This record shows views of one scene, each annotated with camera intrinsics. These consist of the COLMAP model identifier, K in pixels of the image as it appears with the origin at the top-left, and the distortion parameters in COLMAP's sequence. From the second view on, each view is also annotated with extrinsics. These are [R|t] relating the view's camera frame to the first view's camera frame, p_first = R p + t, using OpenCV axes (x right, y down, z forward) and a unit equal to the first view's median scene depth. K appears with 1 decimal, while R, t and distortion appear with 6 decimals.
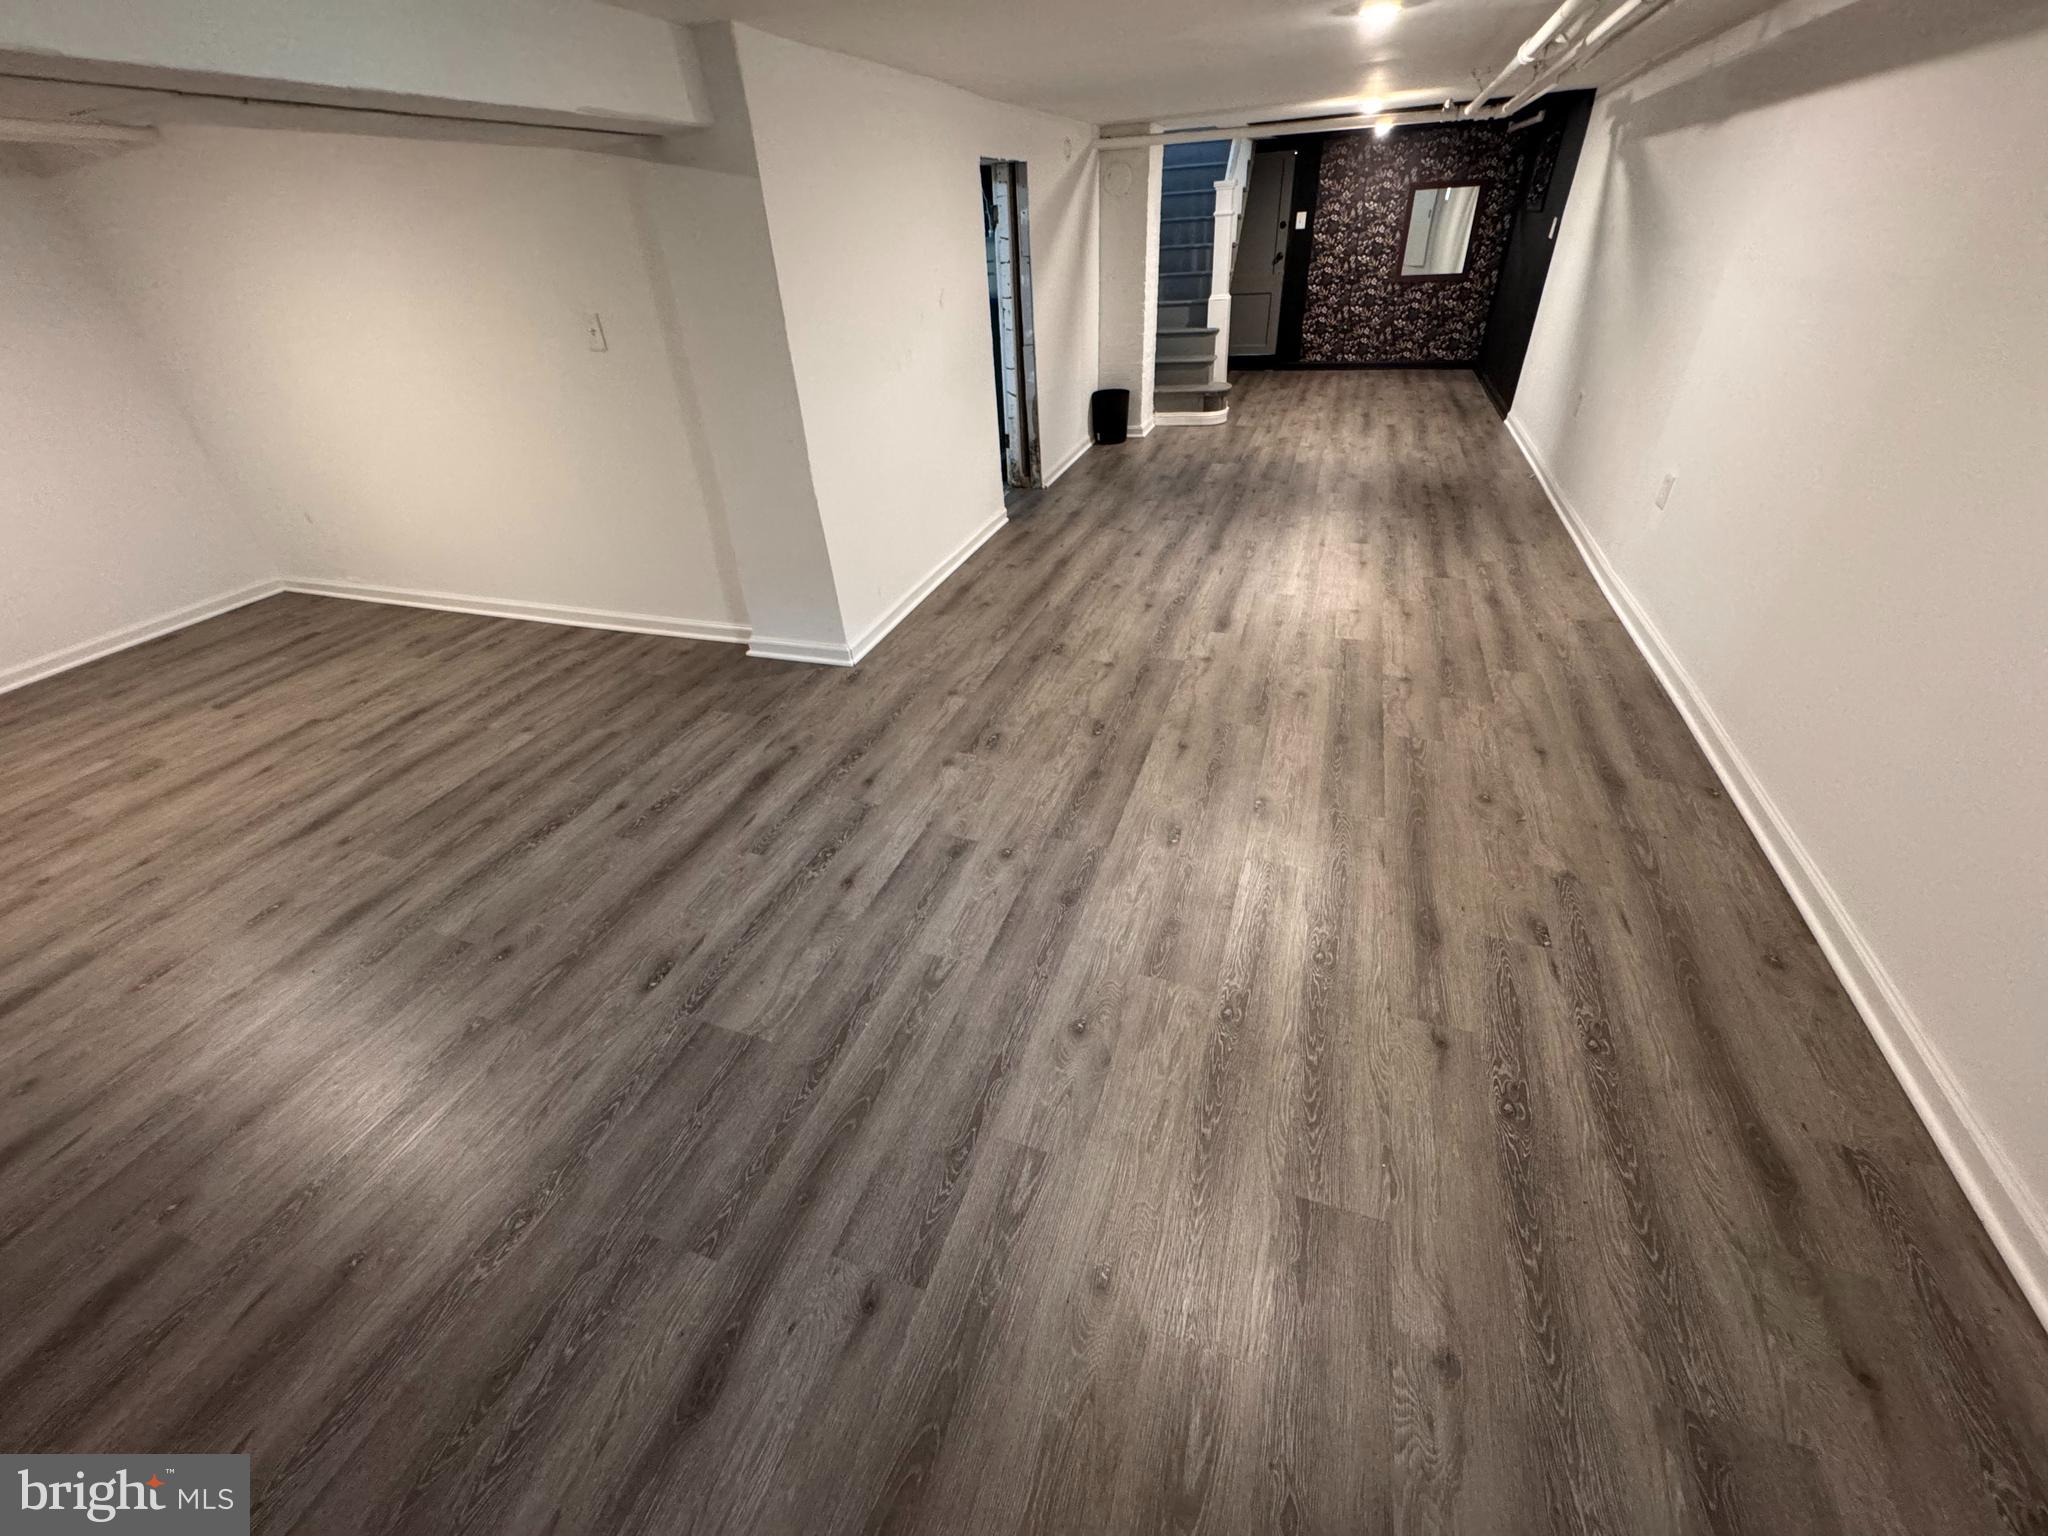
lens RADIAL K [[819.7, 0, 1020.3], [0, 819.7, 764.3], [0, 0, 1]] dist [0.001147, -0.000204]
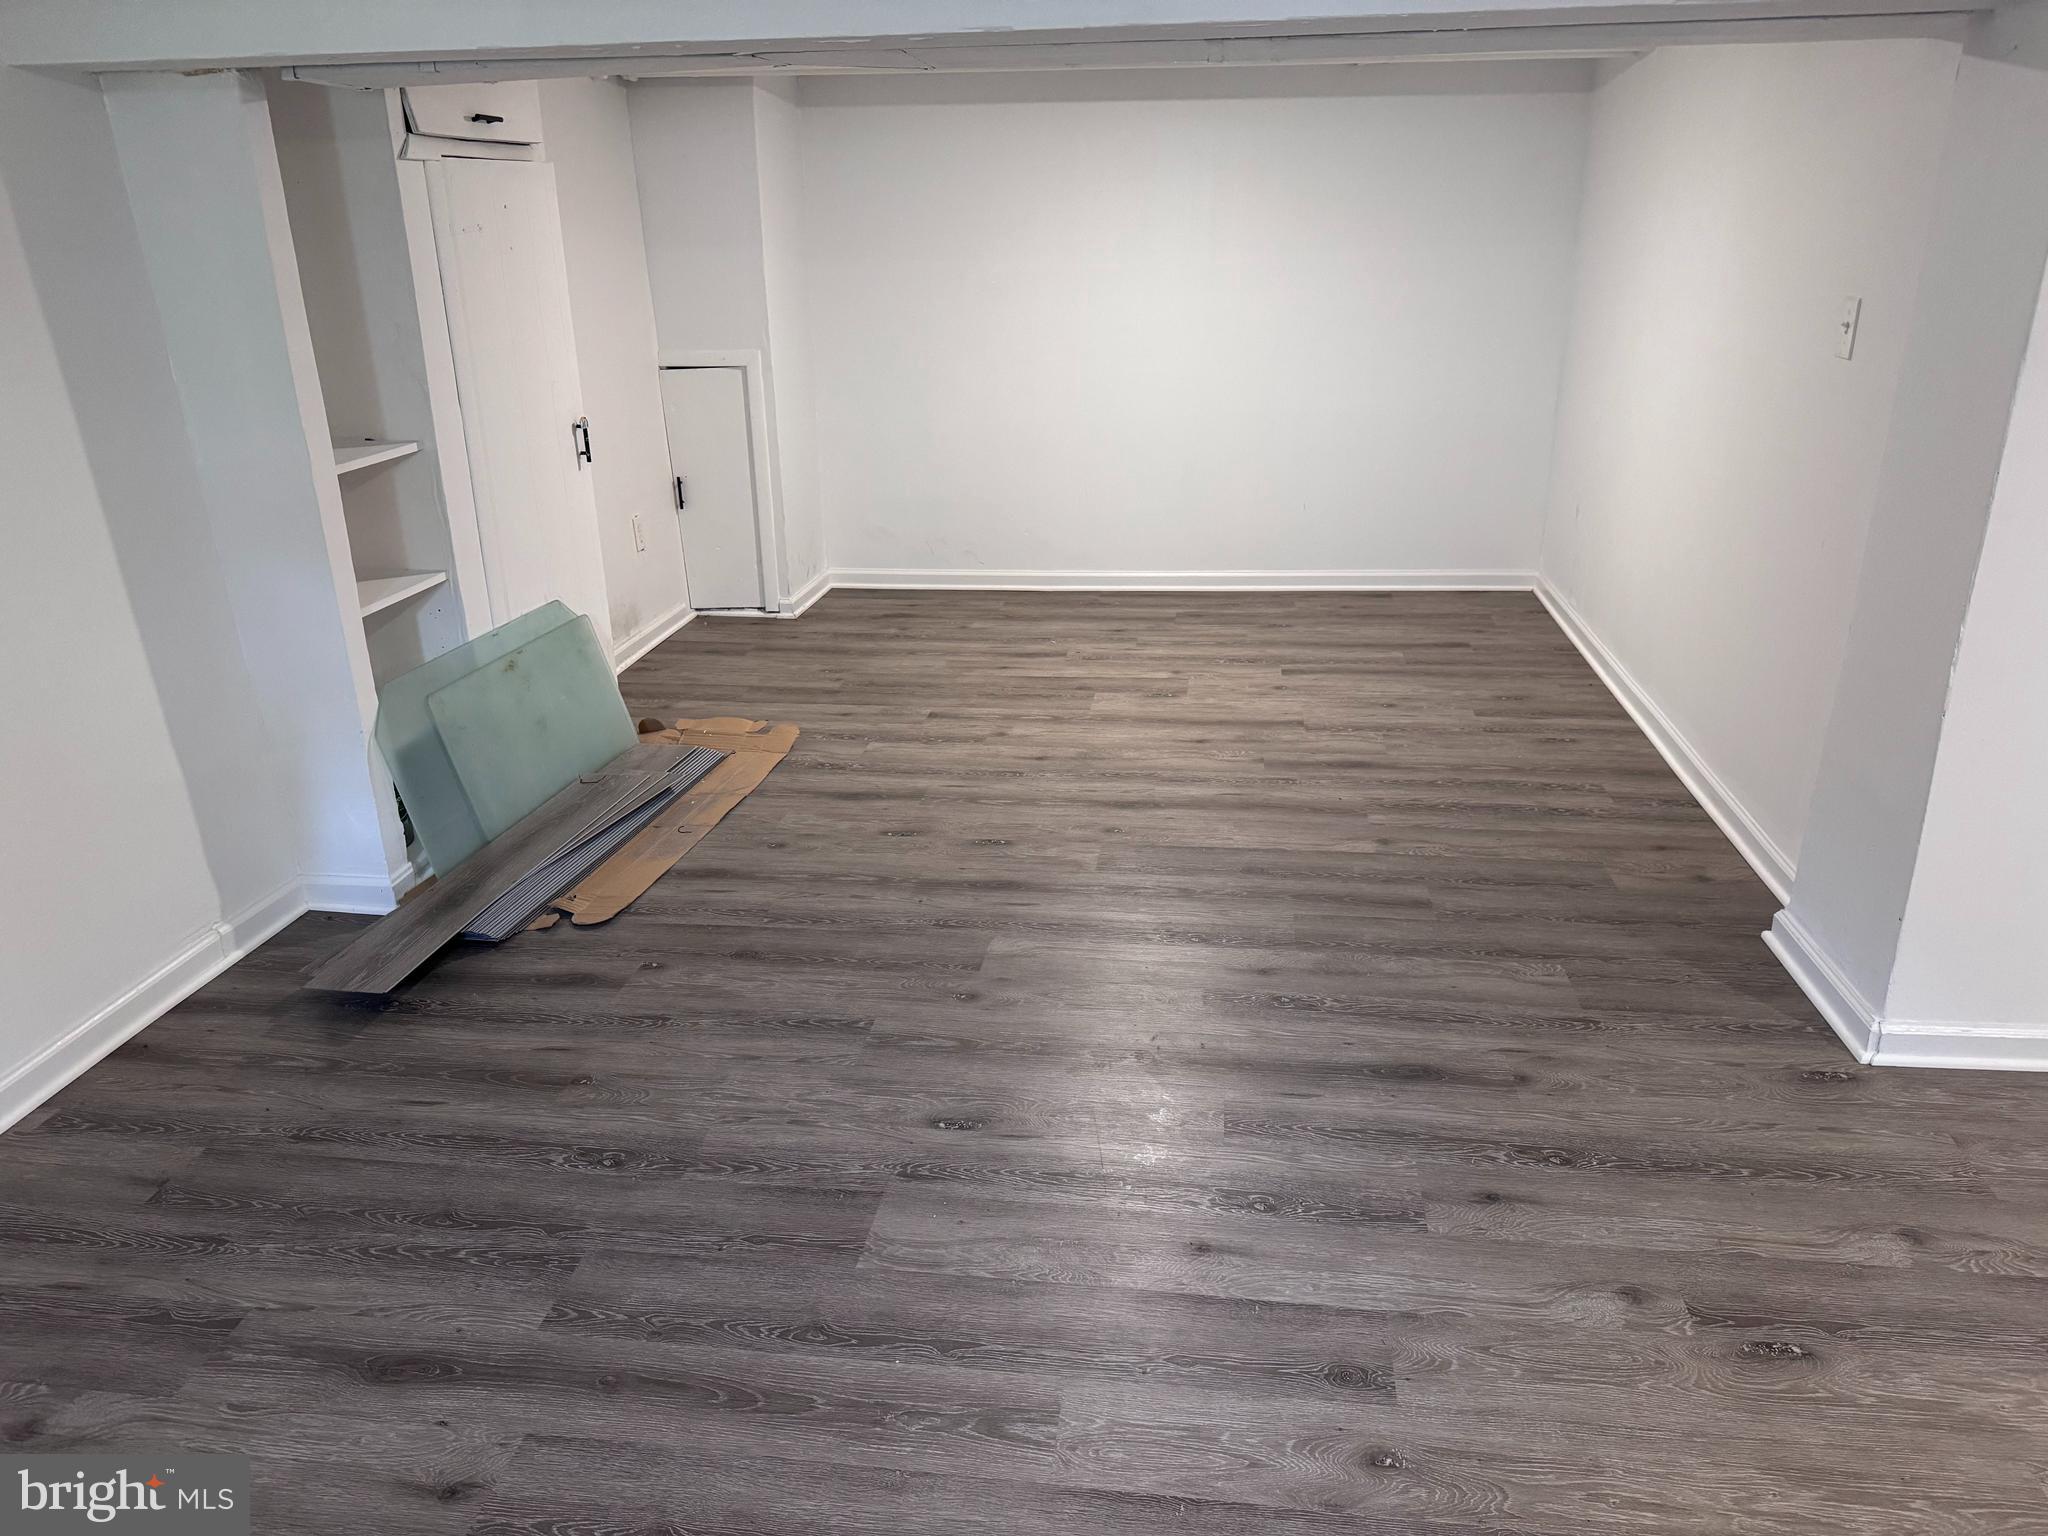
lens RADIAL K [[1439.8, 0, 1020.2], [0, 1439.8, 768.5], [0, 0, 1]] dist [0.035662, -0.017659]
pose [[0.203149, 0.390418, -0.897944, 0.377719], [-0.527991, 0.815992, 0.235335, -0.210351], [0.824594, 0.426299, 0.371906, 0.280931]]
